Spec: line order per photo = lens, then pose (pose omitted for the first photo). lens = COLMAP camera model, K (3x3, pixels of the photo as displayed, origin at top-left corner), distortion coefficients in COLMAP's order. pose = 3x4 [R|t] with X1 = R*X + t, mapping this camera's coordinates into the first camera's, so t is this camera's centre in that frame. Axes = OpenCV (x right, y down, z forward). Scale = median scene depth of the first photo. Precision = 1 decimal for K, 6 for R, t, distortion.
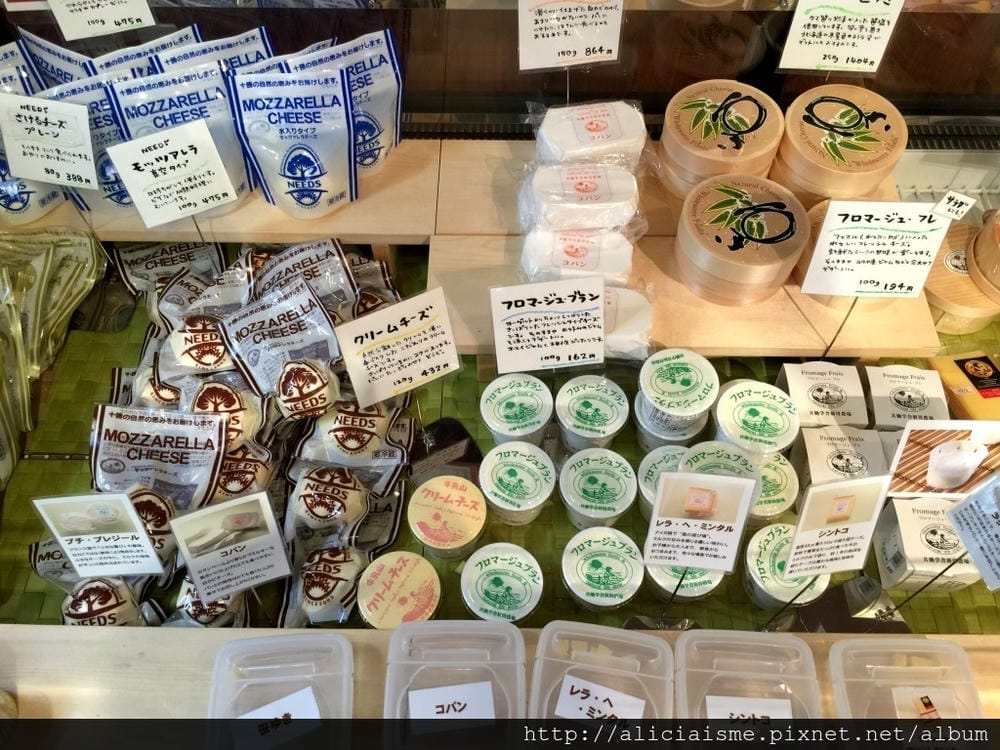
lens RADIAL K [[870.8, 0, 500.1], [0, 870.8, 373.3], [0, 0, 1]] dist [0.017850, 0.005962]
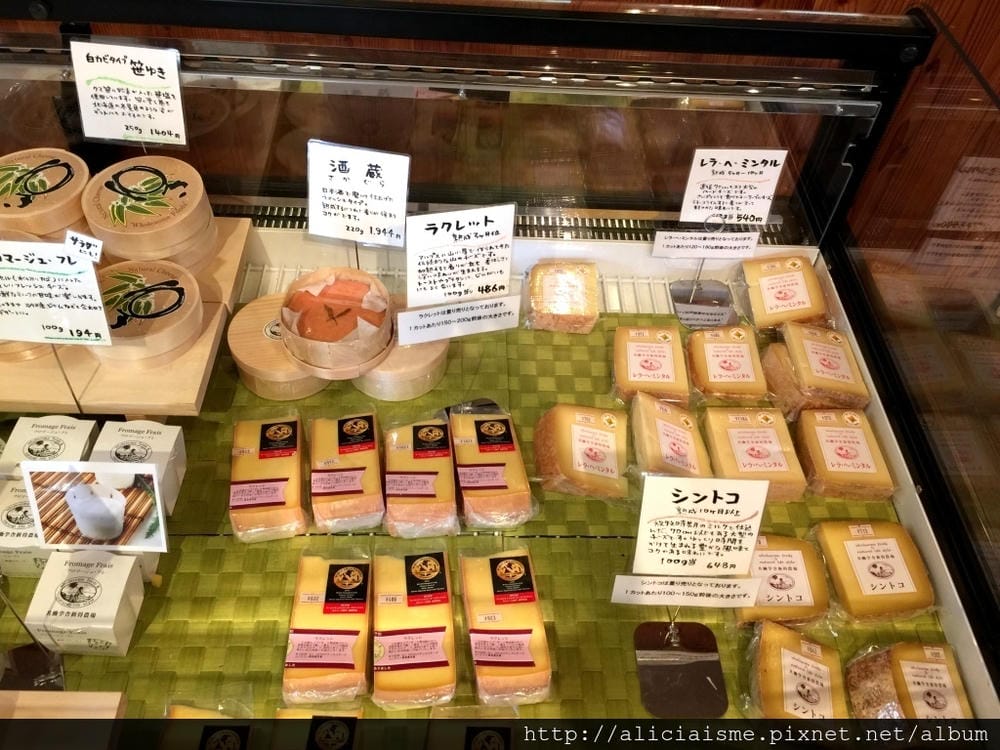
lens RADIAL K [[870.8, 0, 500.0], [0, 870.8, 374.4], [0, 0, 1]] dist [0.017850, 0.005962]
pose [[0.998120, 0.017960, 0.058597, 0.758976], [-0.008033, 0.986189, -0.165431, 0.093312], [-0.060759, 0.164650, 0.984479, 0.005222]]
